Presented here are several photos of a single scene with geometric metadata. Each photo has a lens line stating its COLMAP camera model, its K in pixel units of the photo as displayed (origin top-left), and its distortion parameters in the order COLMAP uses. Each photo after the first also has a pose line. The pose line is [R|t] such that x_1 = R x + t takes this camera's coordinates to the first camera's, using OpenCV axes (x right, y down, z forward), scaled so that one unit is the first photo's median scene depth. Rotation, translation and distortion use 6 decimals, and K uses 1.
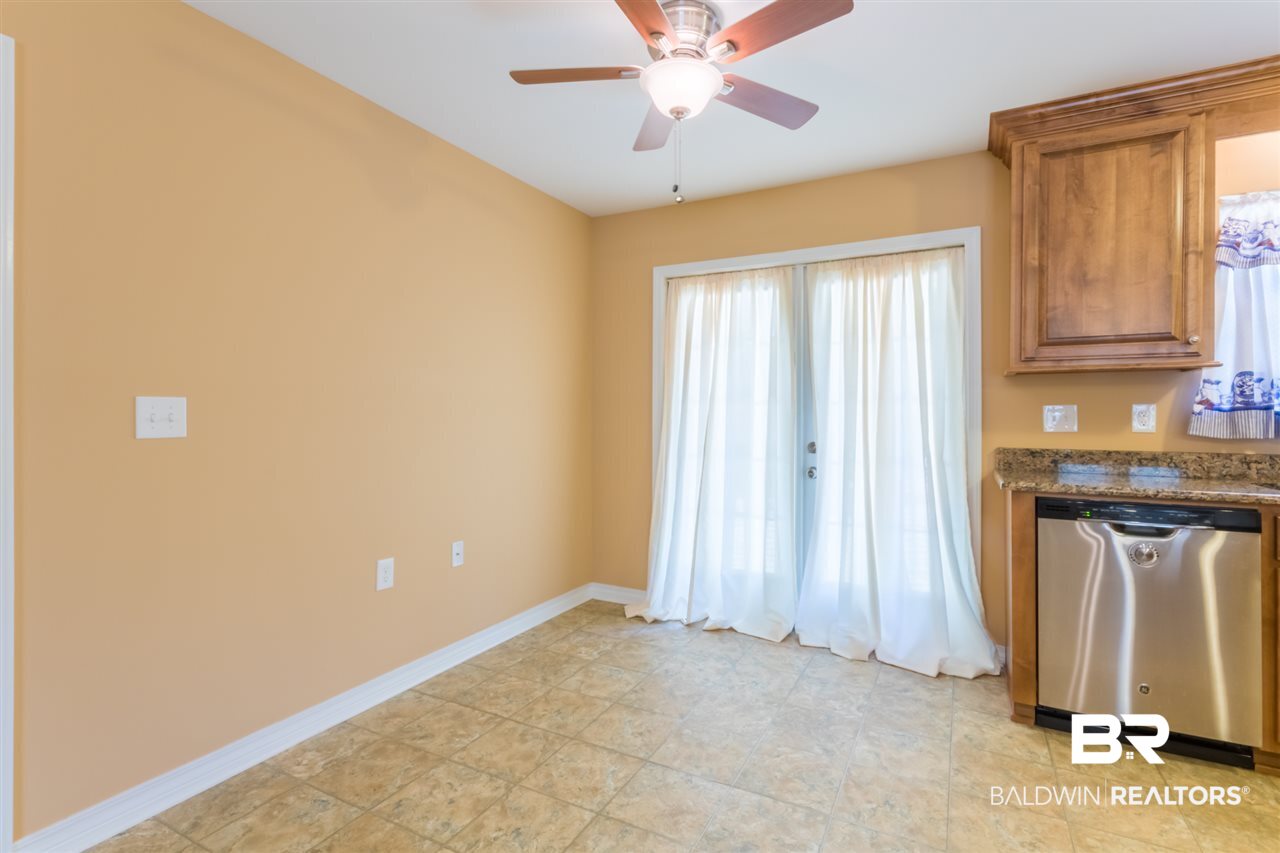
lens RADIAL K [[598.3, 0, 645.7], [0, 598.3, 413.3], [0, 0, 1]] dist [0.010202, -0.002912]
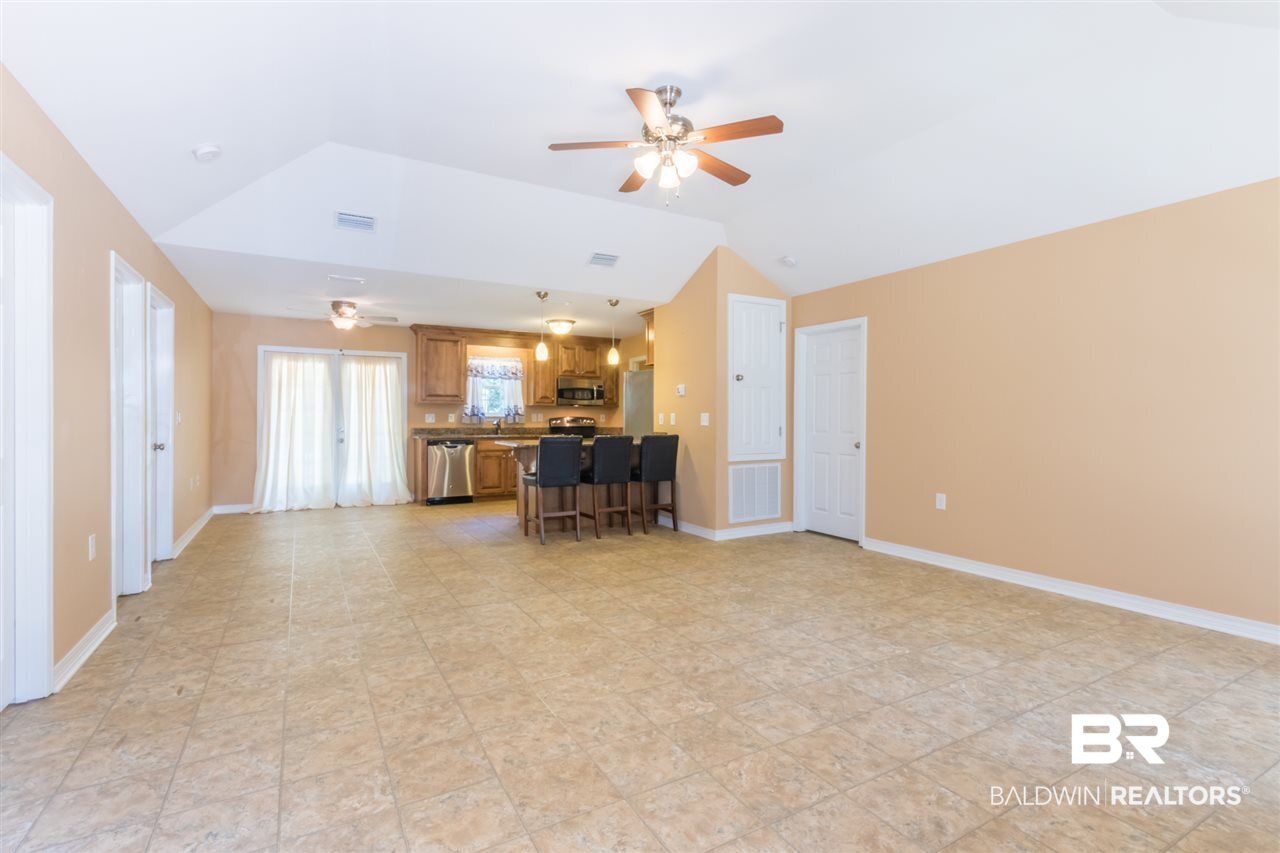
lens RADIAL K [[598.3, 0, 653.8], [0, 598.3, 415.7], [0, 0, 1]] dist [0.010202, -0.002912]
pose [[0.528925, 0.002079, 0.848666, -1.520341], [-0.001929, 0.999997, -0.001247, -0.002552], [-0.848666, -0.000978, 0.528928, -1.855854]]
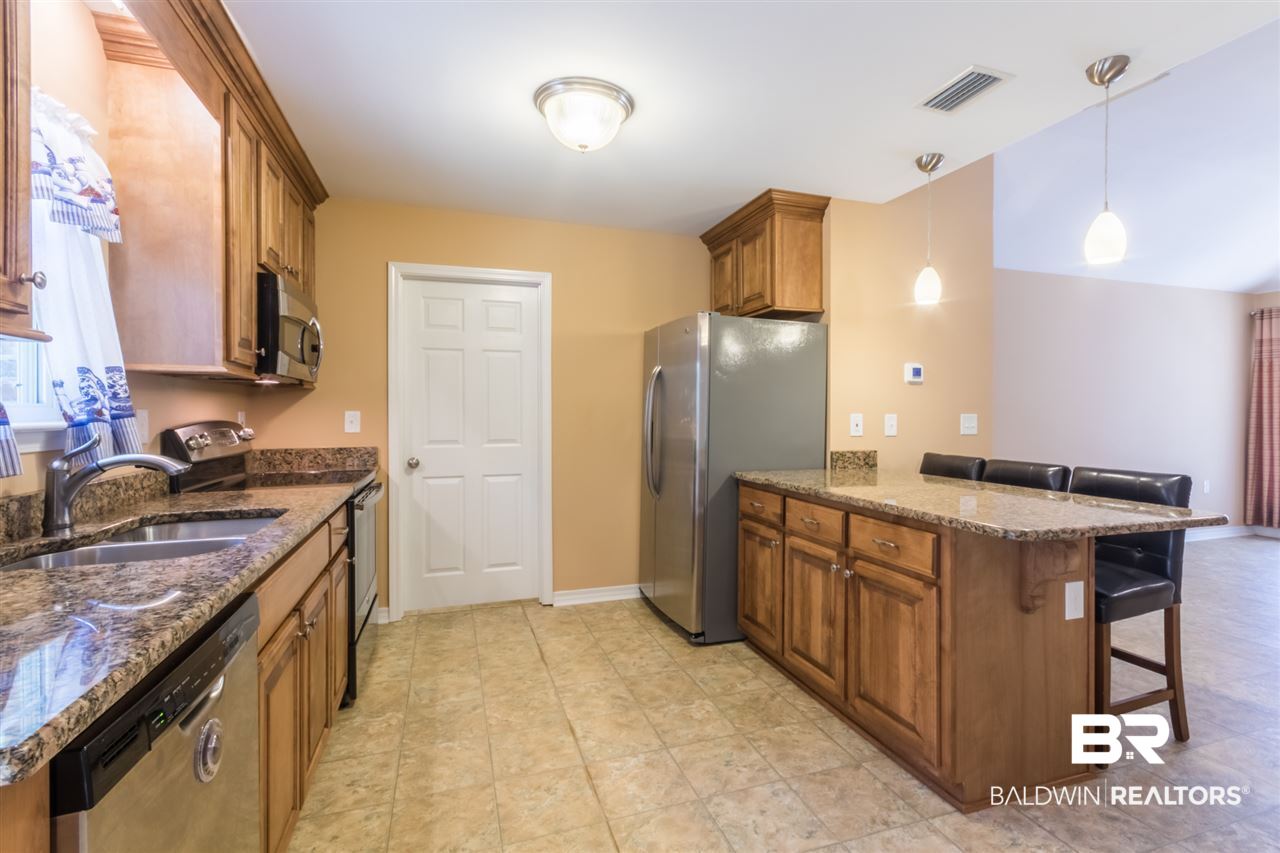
lens RADIAL K [[598.3, 0, 651.9], [0, 598.3, 415.9], [0, 0, 1]] dist [0.010202, -0.002912]
pose [[-0.727055, -0.006124, 0.686552, 0.228986], [-0.001224, 0.999970, 0.007624, -0.019004], [-0.686578, 0.004703, -0.727041, 0.928068]]
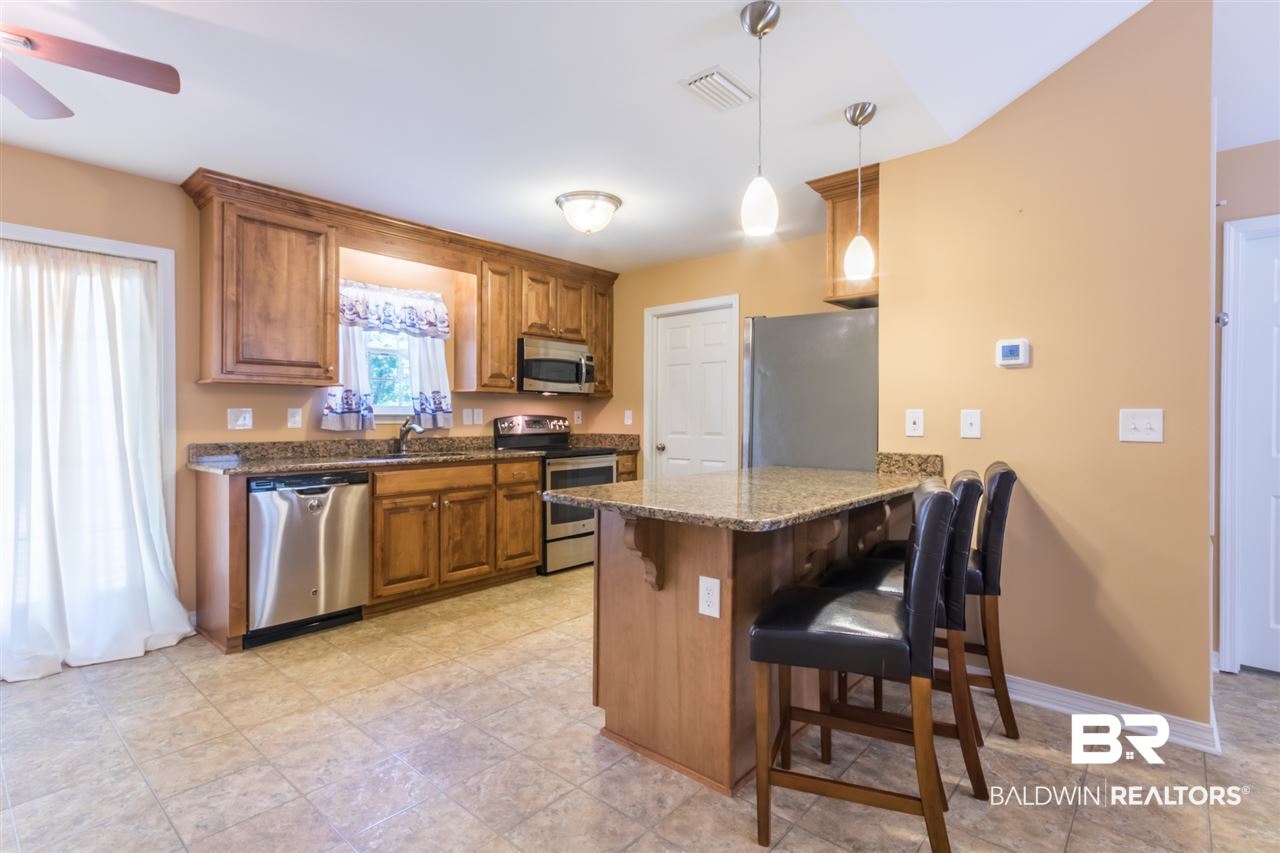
lens RADIAL K [[615.5, 0, 620.1], [0, 615.5, 416.3], [0, 0, 1]] dist [0.015615, -0.003256]
pose [[0.251872, -0.000756, 0.967760, -0.436462], [-0.002563, 0.999996, 0.001449, -0.000978], [-0.967757, -0.002846, 0.251869, -0.138496]]
